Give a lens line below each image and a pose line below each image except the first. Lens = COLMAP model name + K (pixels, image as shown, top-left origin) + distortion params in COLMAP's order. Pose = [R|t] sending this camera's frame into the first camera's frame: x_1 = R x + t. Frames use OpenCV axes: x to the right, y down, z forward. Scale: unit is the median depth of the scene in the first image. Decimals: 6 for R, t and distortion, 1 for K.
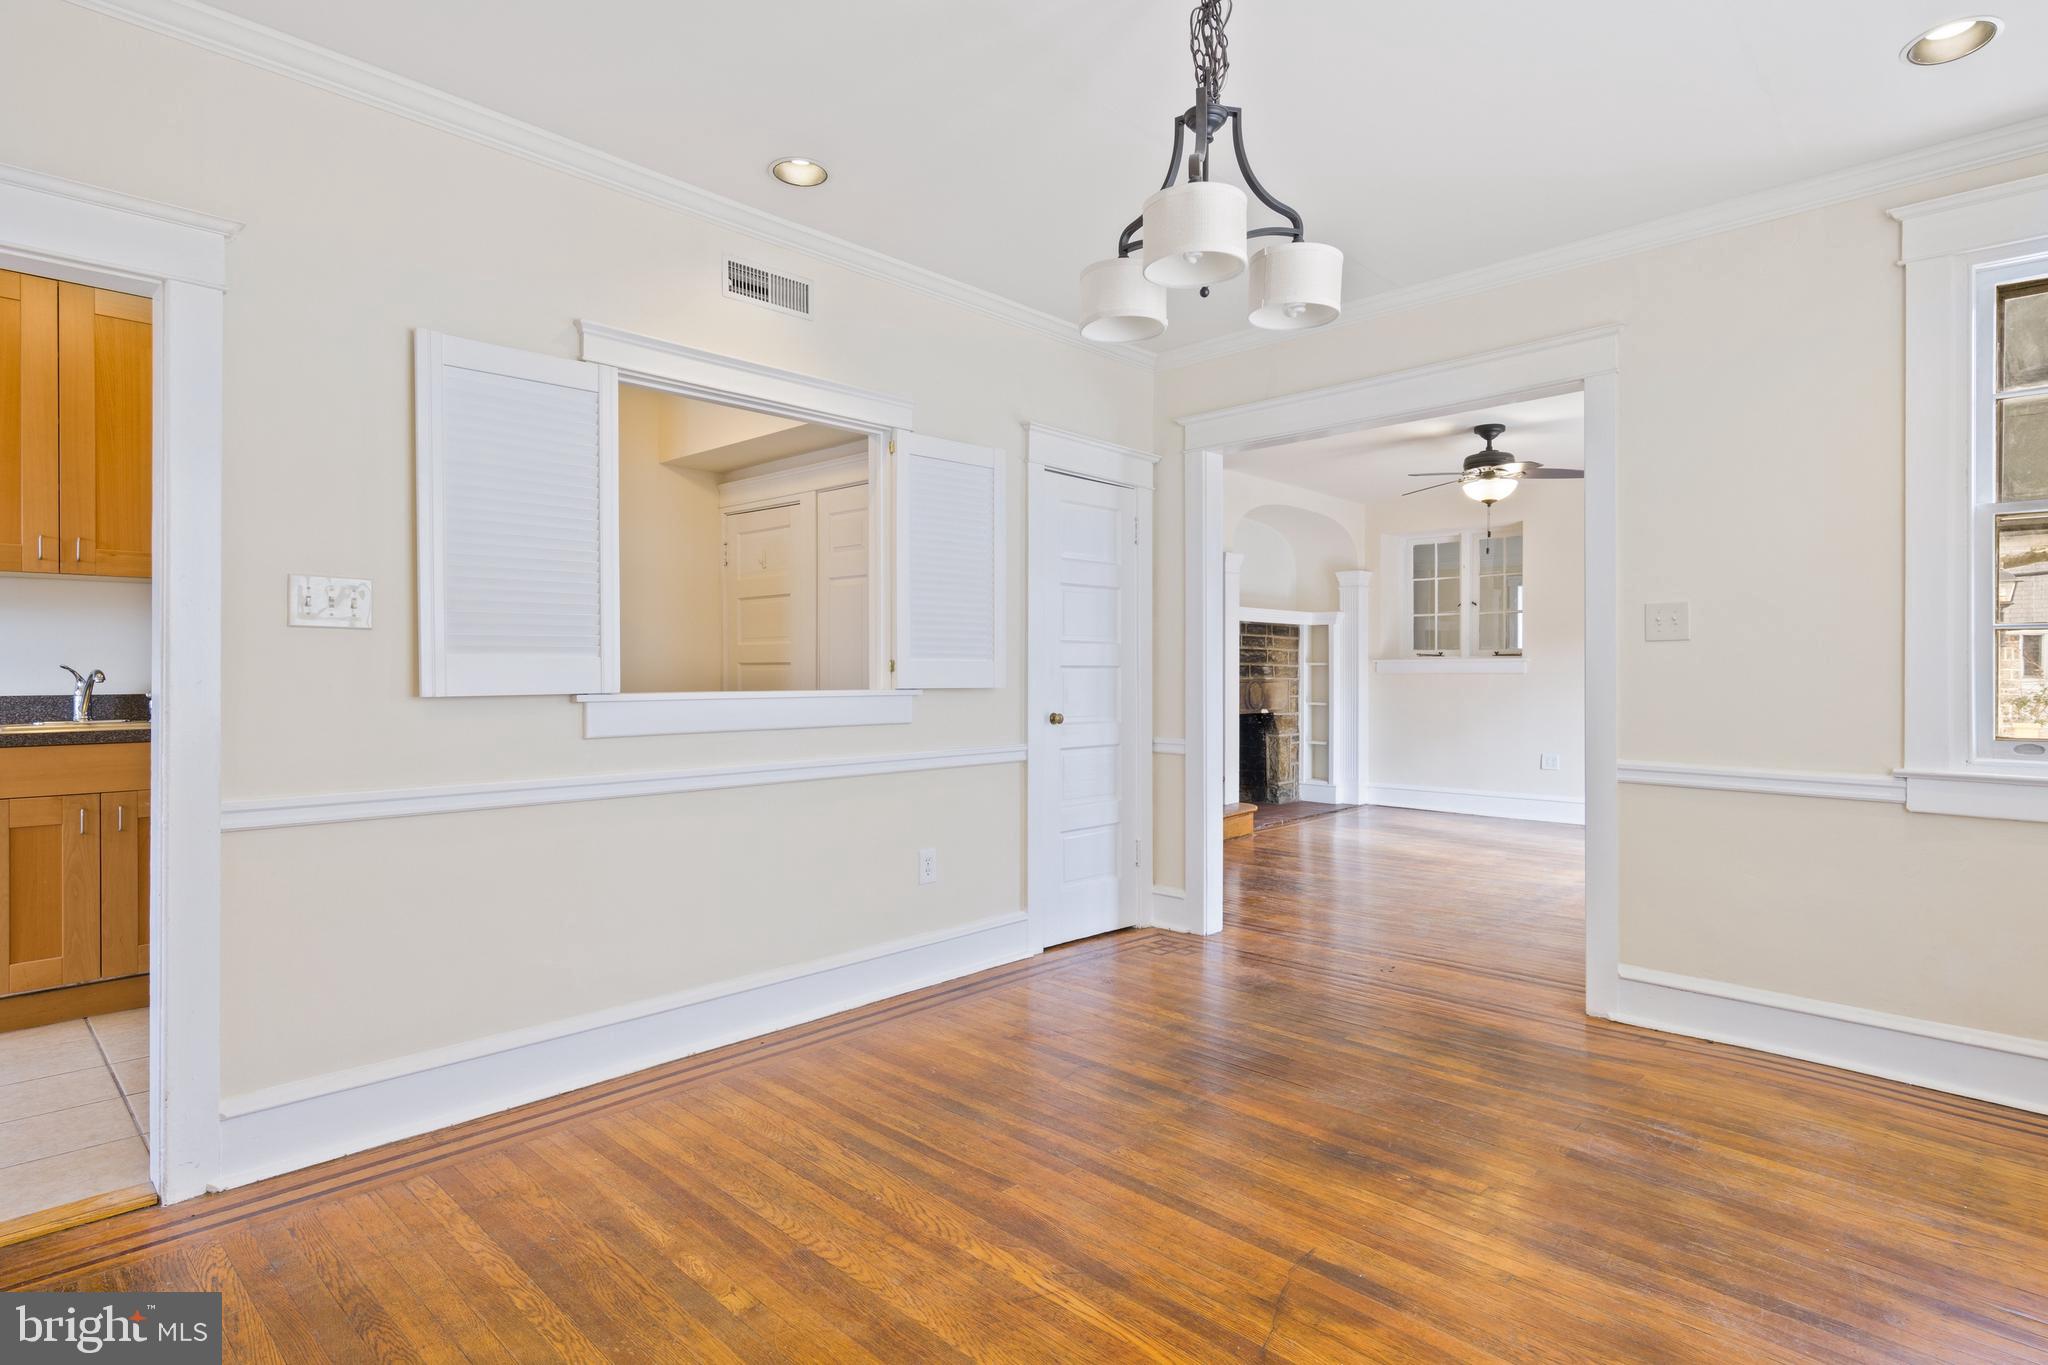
lens RADIAL K [[1049.4, 0, 1024.8], [0, 1049.4, 680.9], [0, 0, 1]] dist [0.009777, -0.004387]
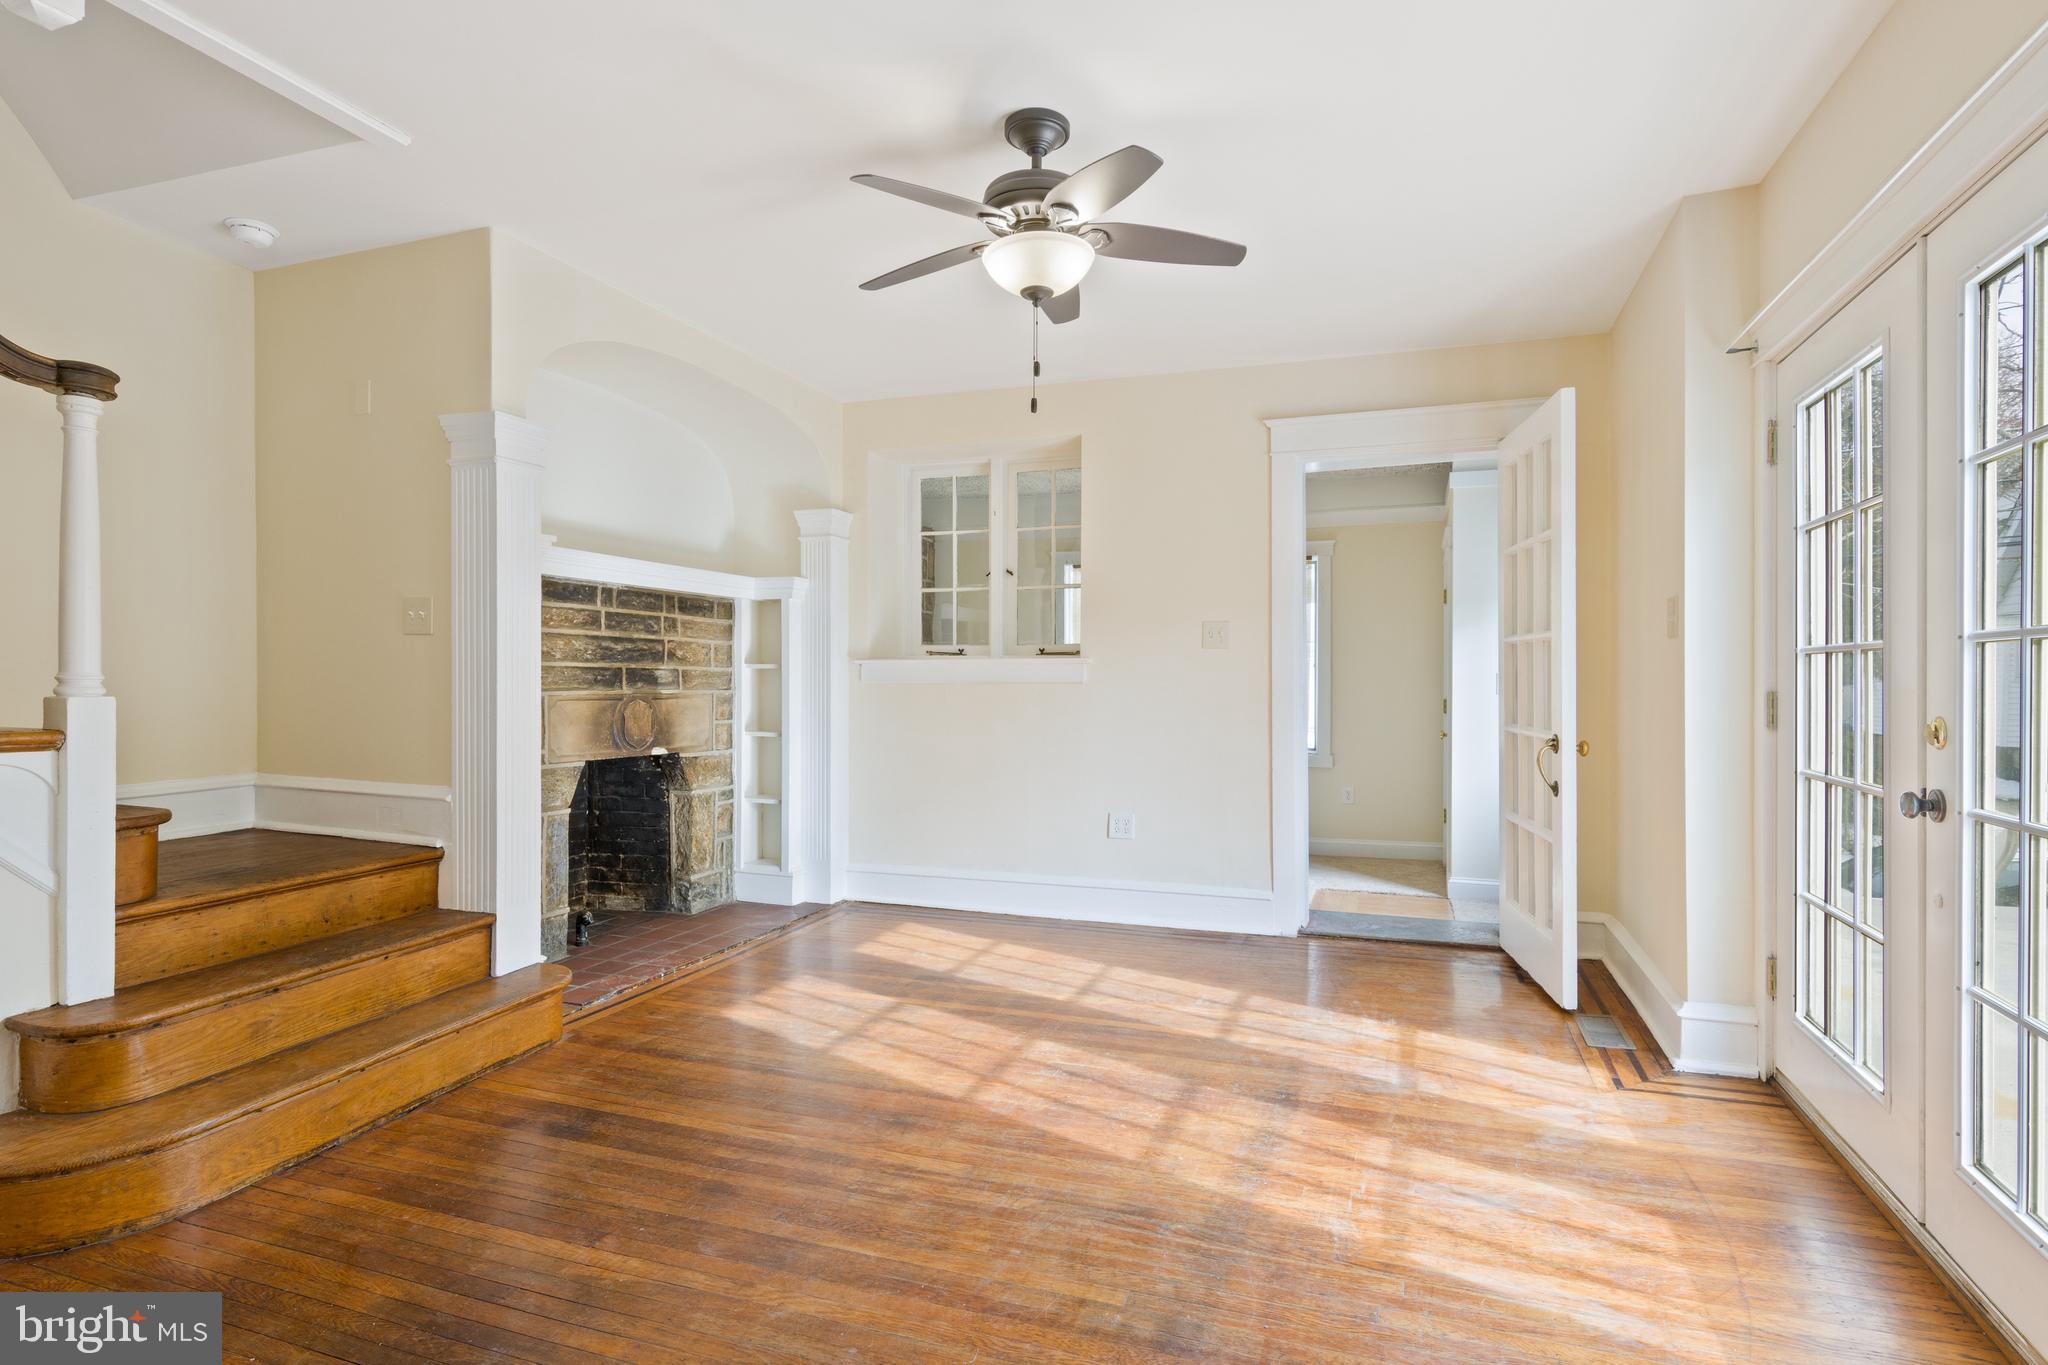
lens RADIAL K [[1049.4, 0, 1023.9], [0, 1049.4, 674.4], [0, 0, 1]] dist [0.009777, -0.004387]
pose [[0.914962, 0.002197, 0.403533, 0.182371], [0.002840, 0.999925, -0.011884, -0.004331], [-0.403529, 0.012019, 0.914888, 0.422830]]
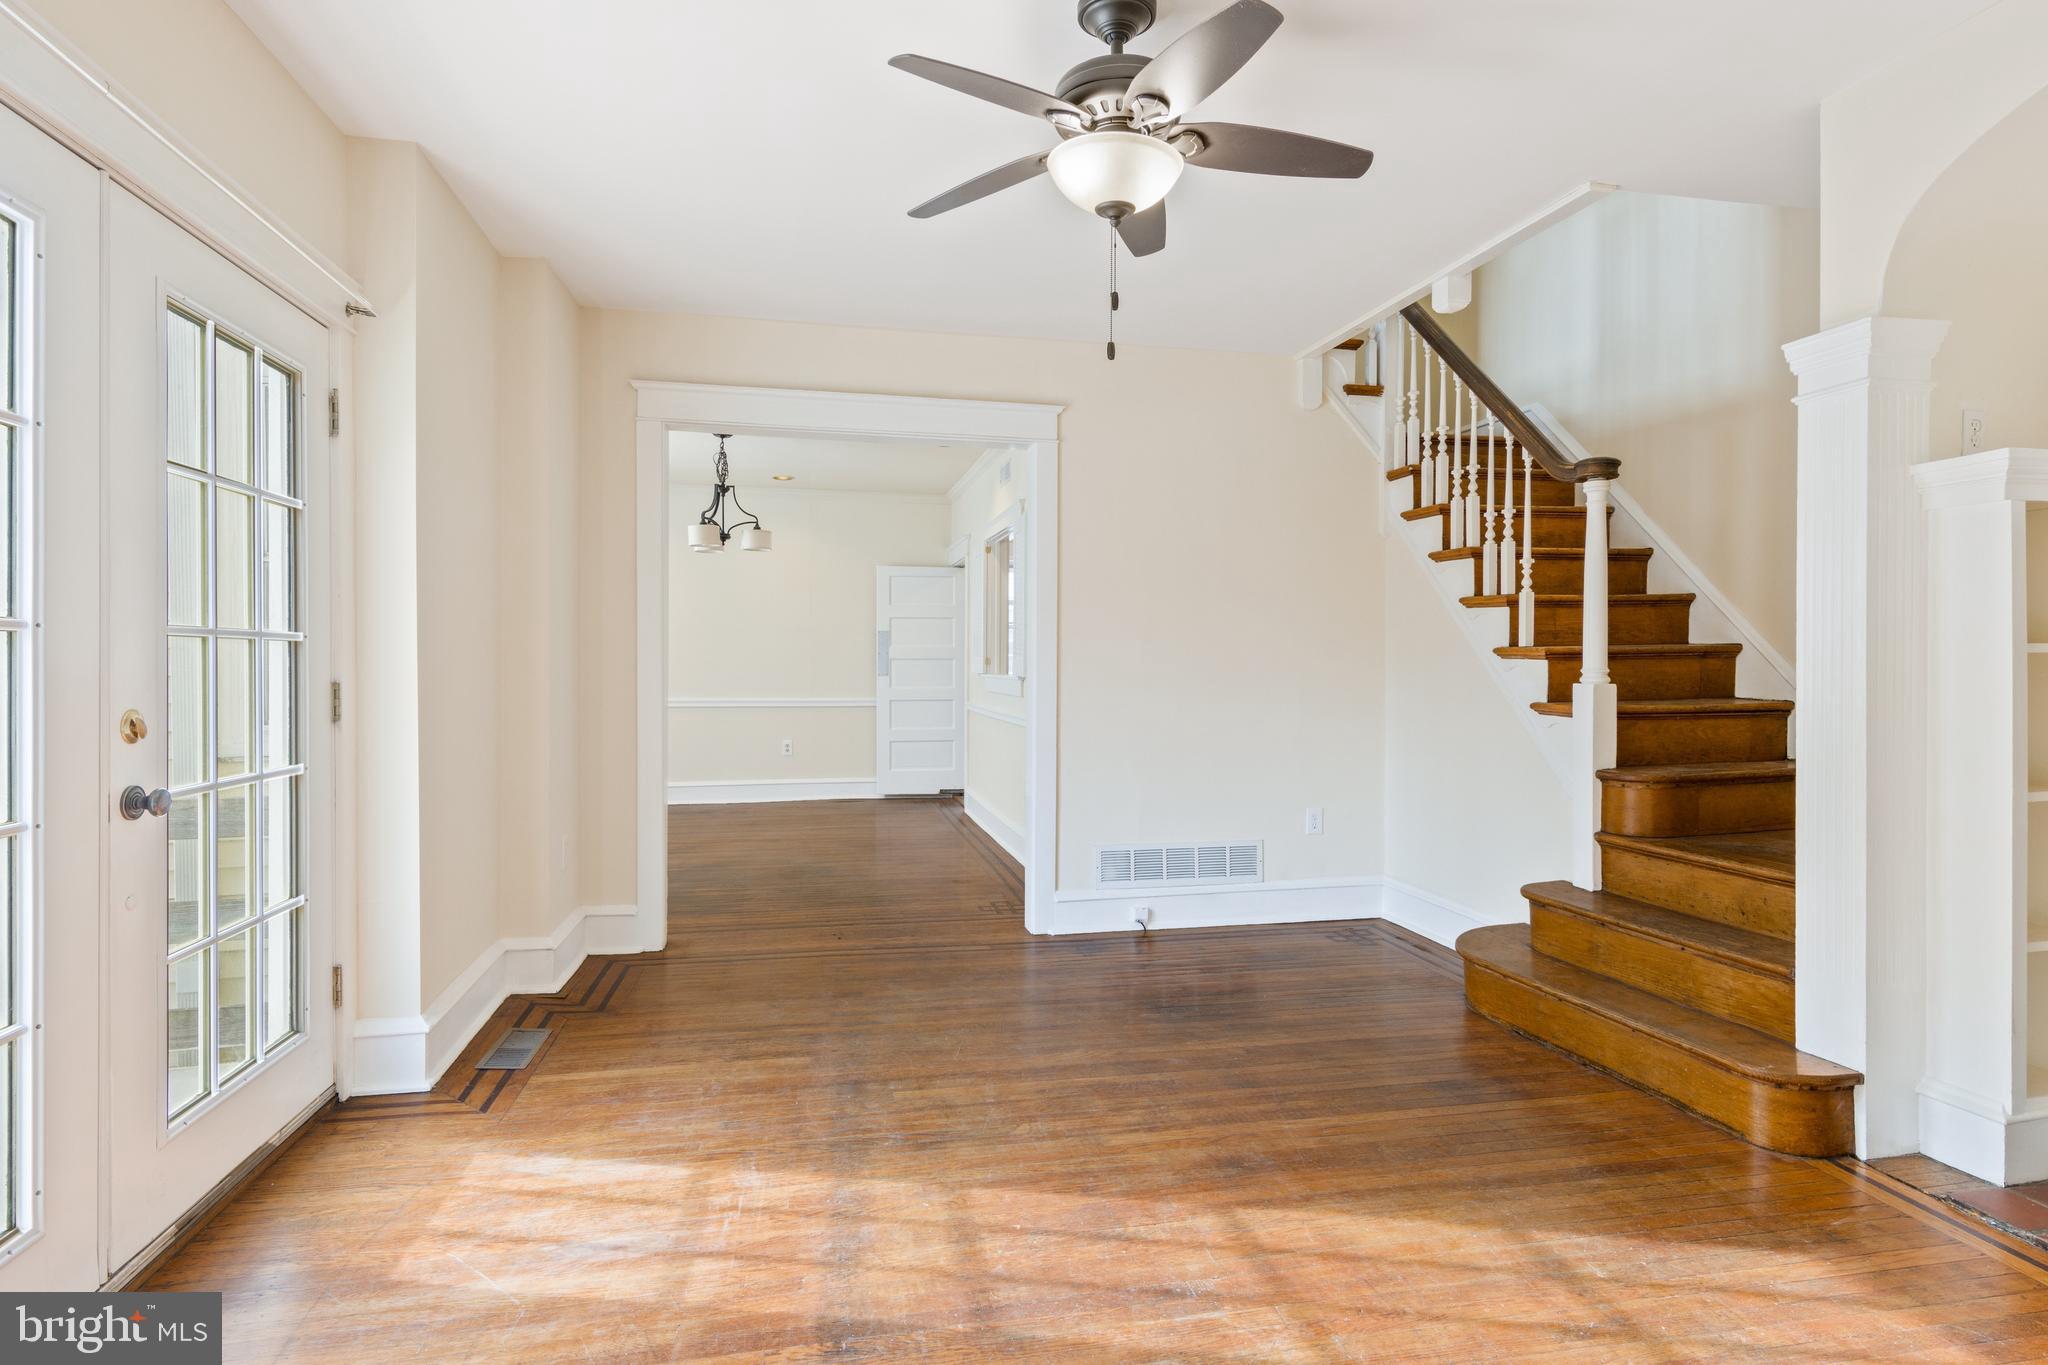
lens RADIAL K [[1049.4, 0, 1025.1], [0, 1049.4, 669.6], [0, 0, 1]] dist [0.009777, -0.004387]
pose [[-0.560537, 0.004678, -0.828116, 0.539281], [-0.011933, 0.999835, 0.013725, -0.010864], [0.828044, 0.017576, -0.560388, 0.834524]]
